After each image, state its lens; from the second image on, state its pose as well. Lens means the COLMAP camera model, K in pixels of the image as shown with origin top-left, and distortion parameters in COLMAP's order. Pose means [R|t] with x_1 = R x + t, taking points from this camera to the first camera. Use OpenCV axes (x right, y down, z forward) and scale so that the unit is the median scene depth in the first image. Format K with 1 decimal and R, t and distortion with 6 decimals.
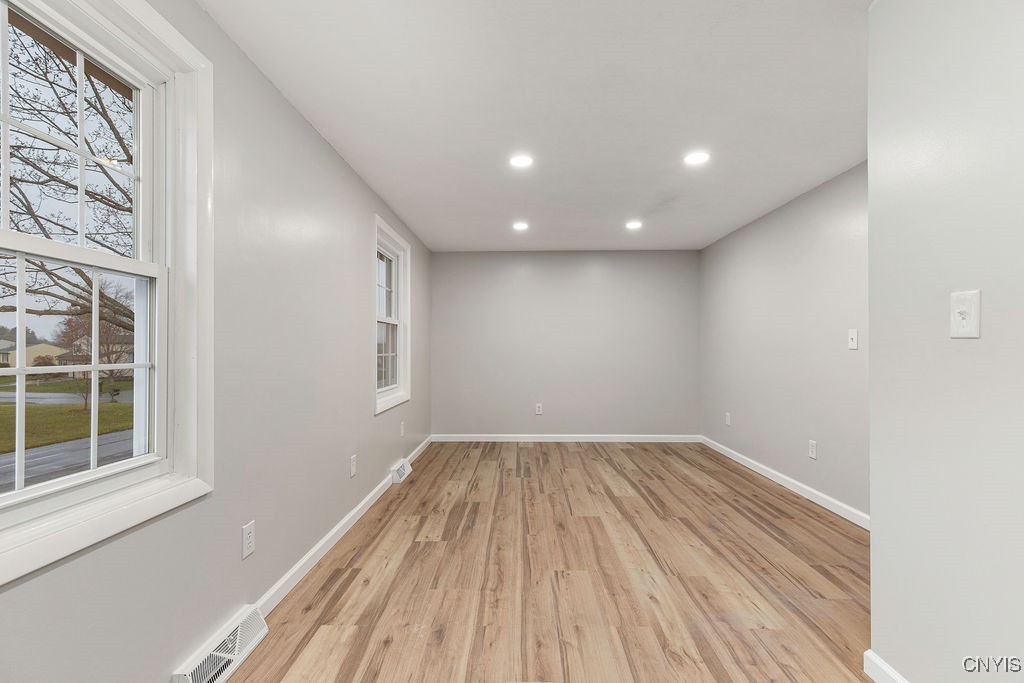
lens RADIAL K [[460.6, 0, 510.0], [0, 460.6, 347.3], [0, 0, 1]] dist [0.006906, -0.000419]
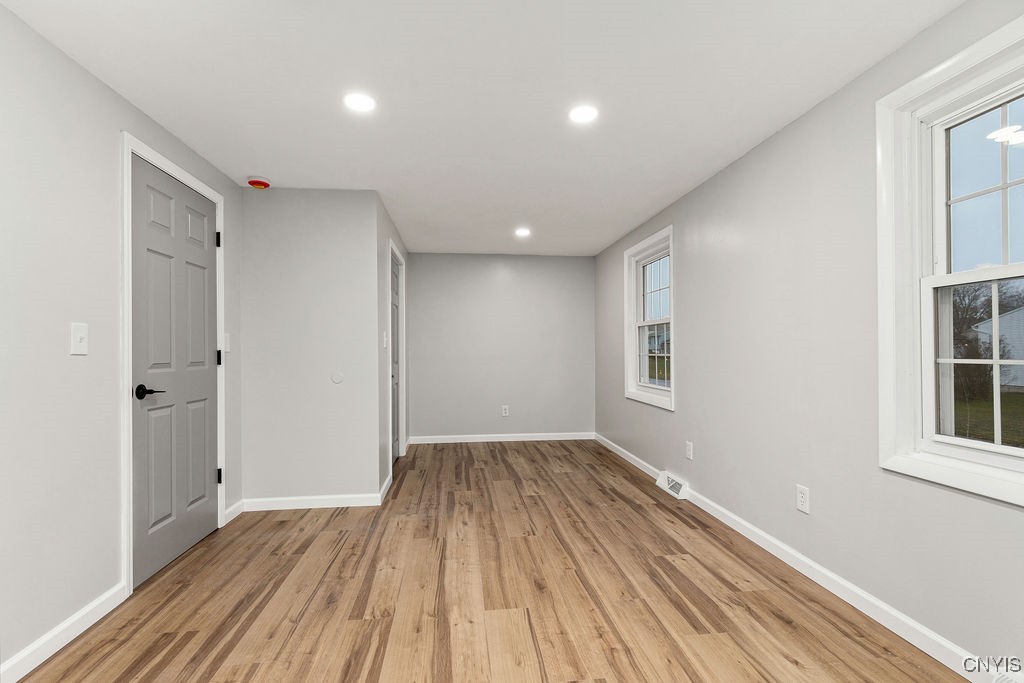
lens RADIAL K [[460.6, 0, 510.0], [0, 460.6, 347.3], [0, 0, 1]] dist [0.006906, -0.000419]
pose [[-0.990237, 0.006664, -0.139232, 0.285760], [0.008036, 0.999925, -0.009290, 0.005340], [0.139159, -0.010318, -0.990216, 1.908718]]
